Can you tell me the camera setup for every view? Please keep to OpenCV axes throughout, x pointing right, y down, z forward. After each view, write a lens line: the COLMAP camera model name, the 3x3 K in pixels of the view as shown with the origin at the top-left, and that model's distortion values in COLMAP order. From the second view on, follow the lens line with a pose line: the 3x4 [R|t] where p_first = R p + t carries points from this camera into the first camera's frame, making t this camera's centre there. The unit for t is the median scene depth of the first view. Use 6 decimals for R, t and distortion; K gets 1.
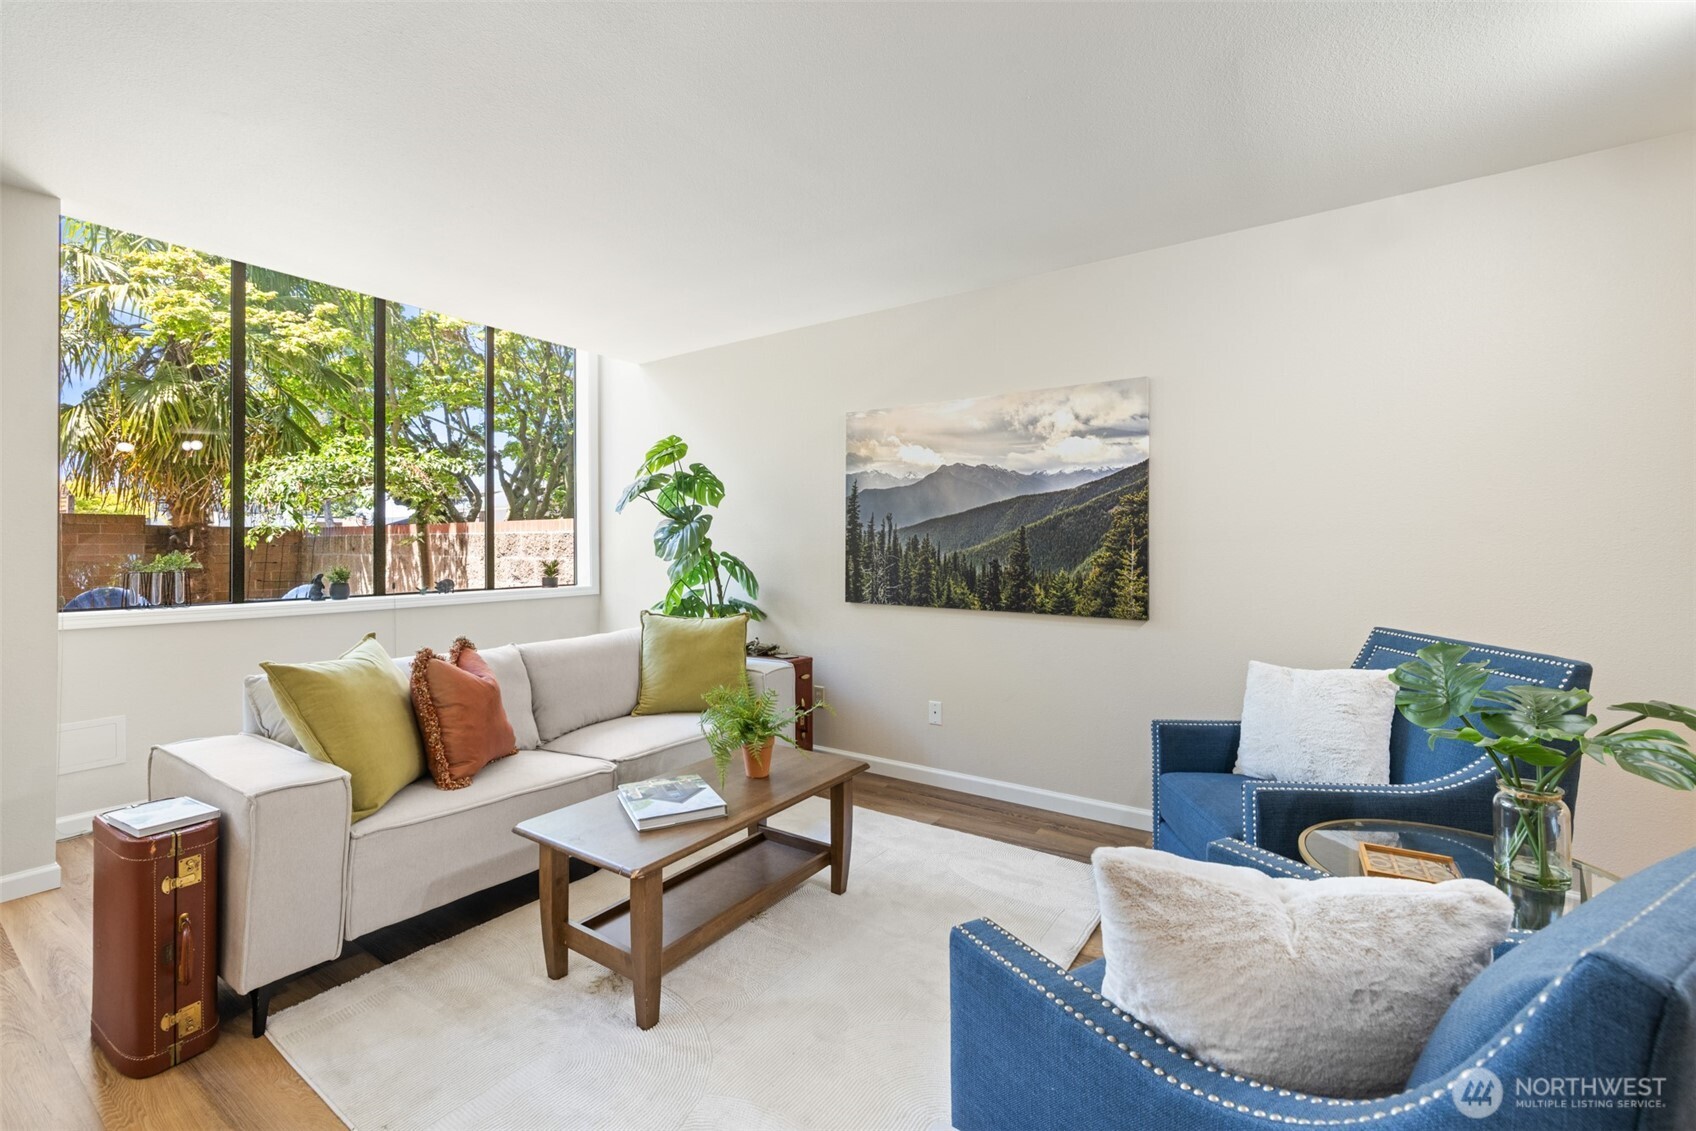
lens RADIAL K [[713.9, 0, 838.4], [0, 713.9, 545.6], [0, 0, 1]] dist [0.001163, 0.000703]
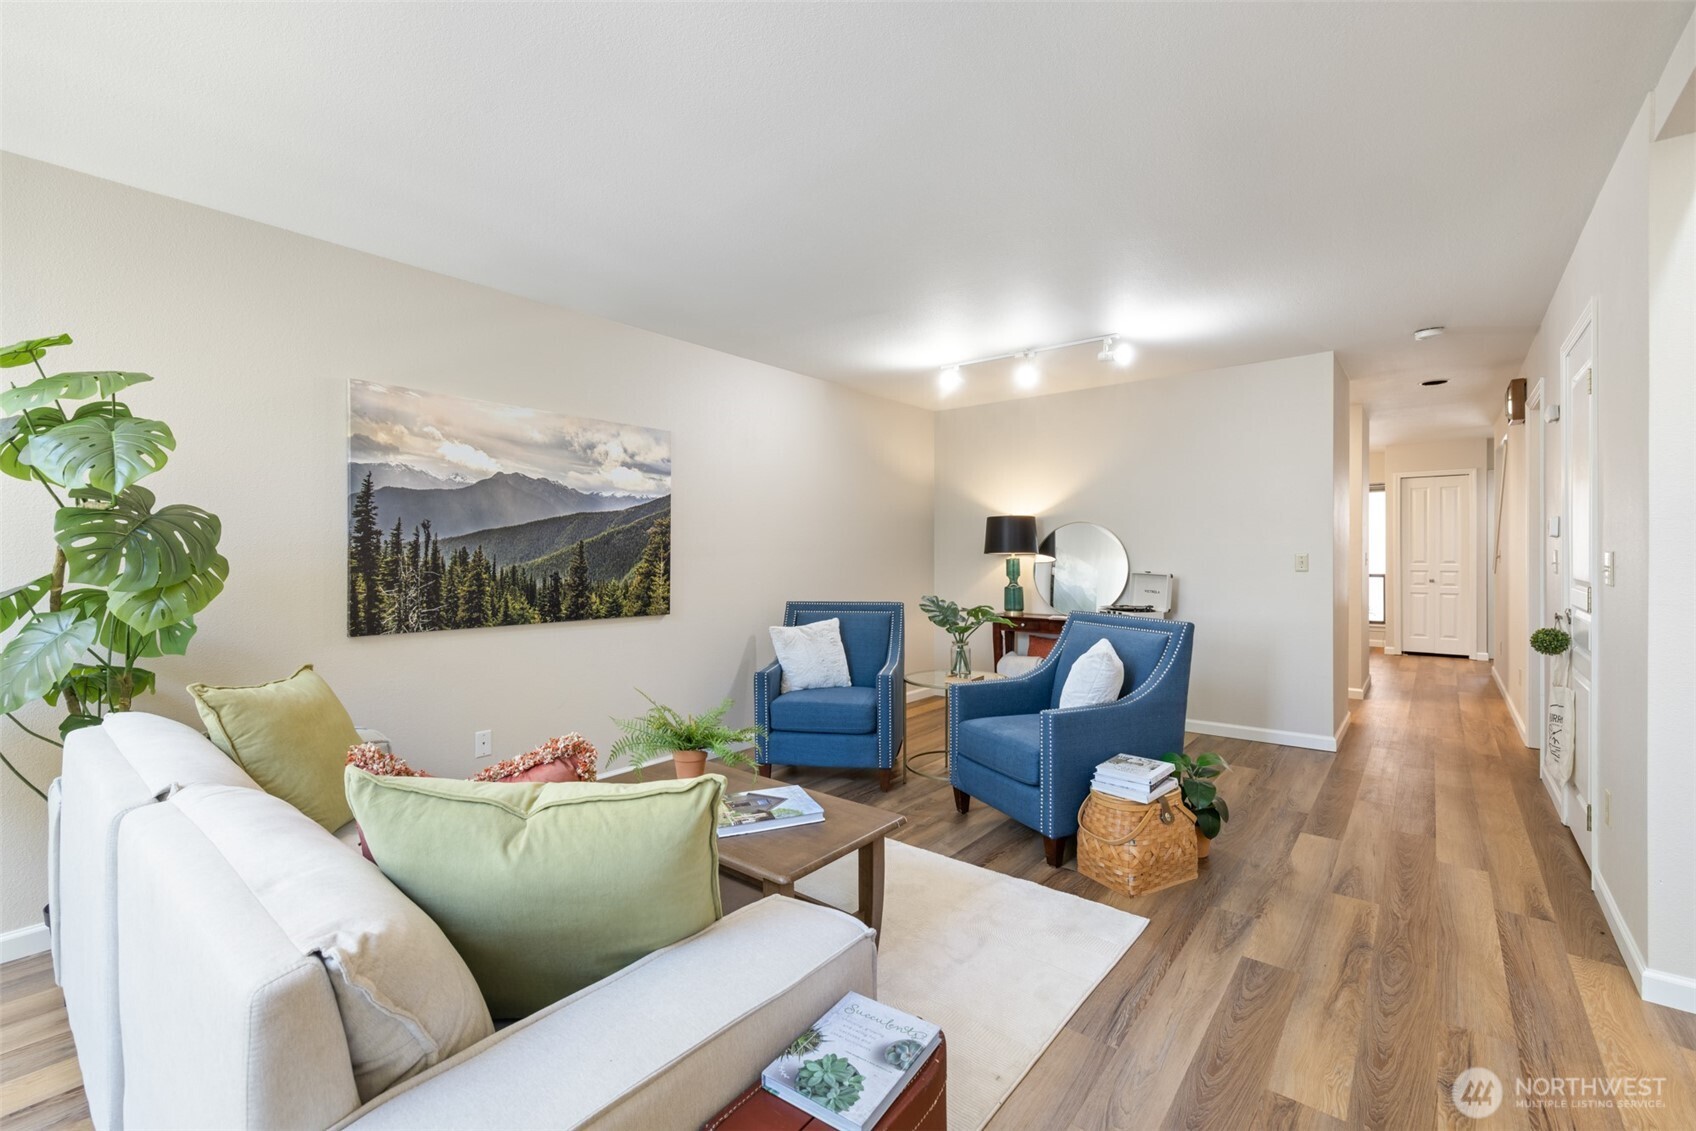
lens RADIAL K [[713.9, 0, 843.1], [0, 713.9, 558.2], [0, 0, 1]] dist [0.001163, 0.000703]
pose [[0.083236, -0.001656, 0.996528, -0.798591], [0.006430, 0.999979, 0.001125, 0.000857], [-0.996509, 0.006314, 0.083245, 0.518242]]
